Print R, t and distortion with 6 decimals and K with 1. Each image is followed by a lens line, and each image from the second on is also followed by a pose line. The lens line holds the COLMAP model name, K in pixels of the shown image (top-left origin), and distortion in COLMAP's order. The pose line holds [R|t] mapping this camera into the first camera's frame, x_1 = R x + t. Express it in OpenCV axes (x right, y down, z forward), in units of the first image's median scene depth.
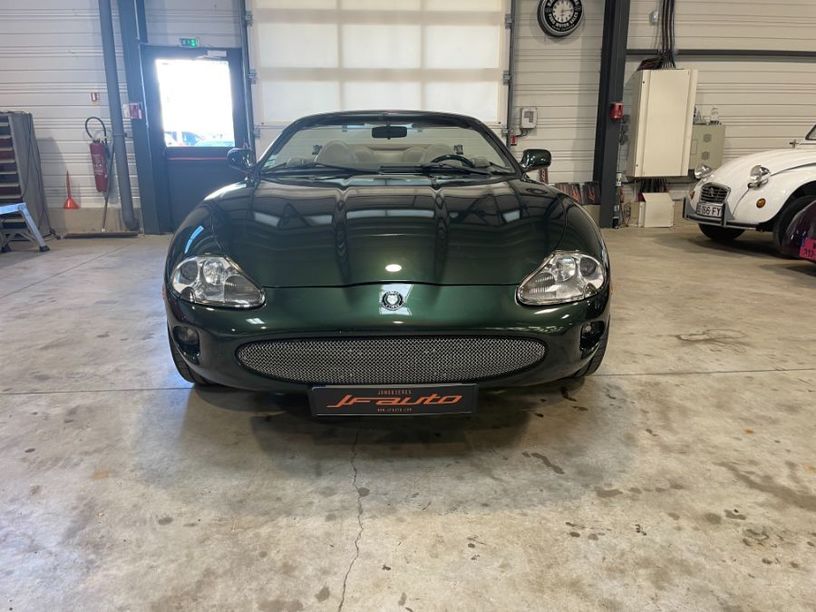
lens RADIAL K [[617.3, 0, 413.0], [0, 617.3, 299.0], [0, 0, 1]] dist [0.100576, -0.134949]
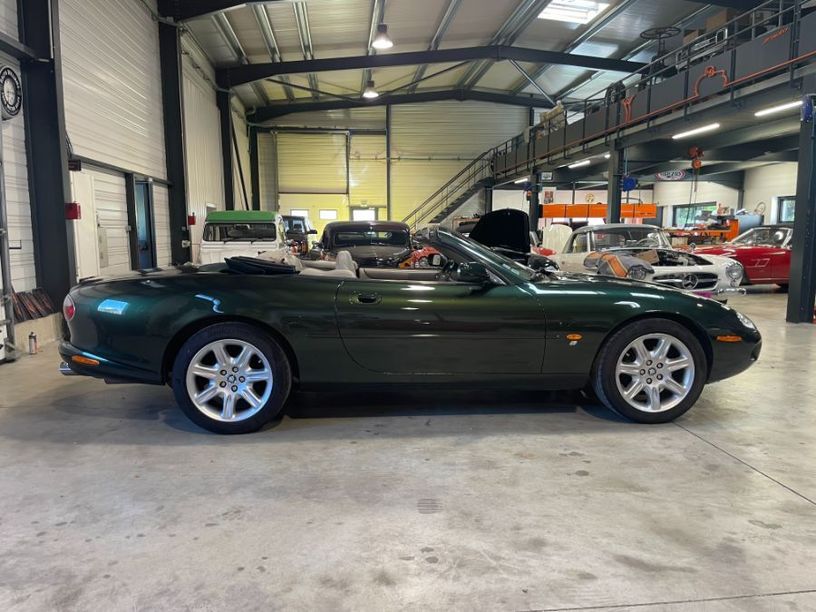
lens RADIAL K [[617.3, 0, 402.1], [0, 617.3, 306.7], [0, 0, 1]] dist [0.100576, -0.134949]
pose [[-0.023485, -0.114915, 0.993098, -1.537447], [0.240975, 0.963431, 0.117181, -0.382521], [-0.970247, 0.242064, 0.005066, 1.363202]]
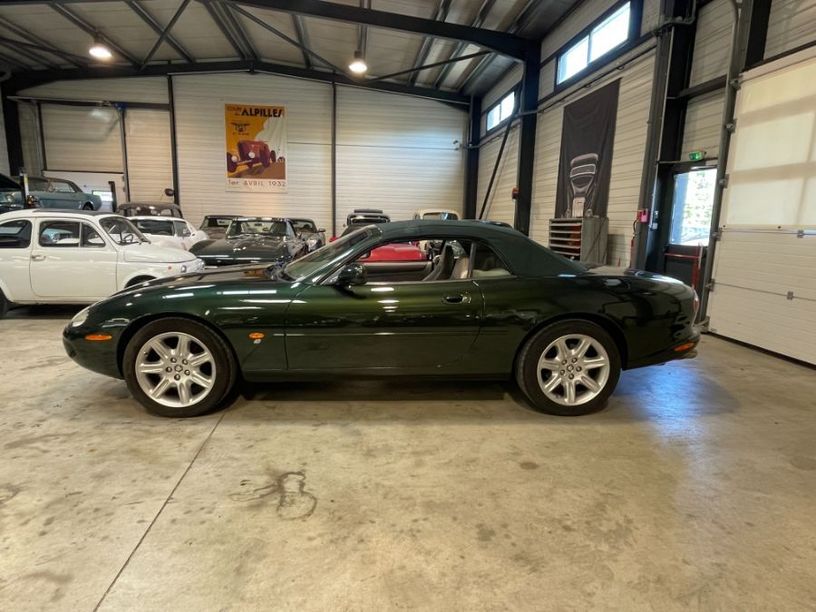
lens RADIAL K [[473.6, 0, 401.6], [0, 473.6, 301.7], [0, 0, 1]] dist [-0.003568, 0.001217]
pose [[0.024784, 0.176799, -0.983935, 1.208809], [-0.260032, 0.951499, 0.164421, -0.380416], [0.965282, 0.251779, 0.069556, 1.167632]]
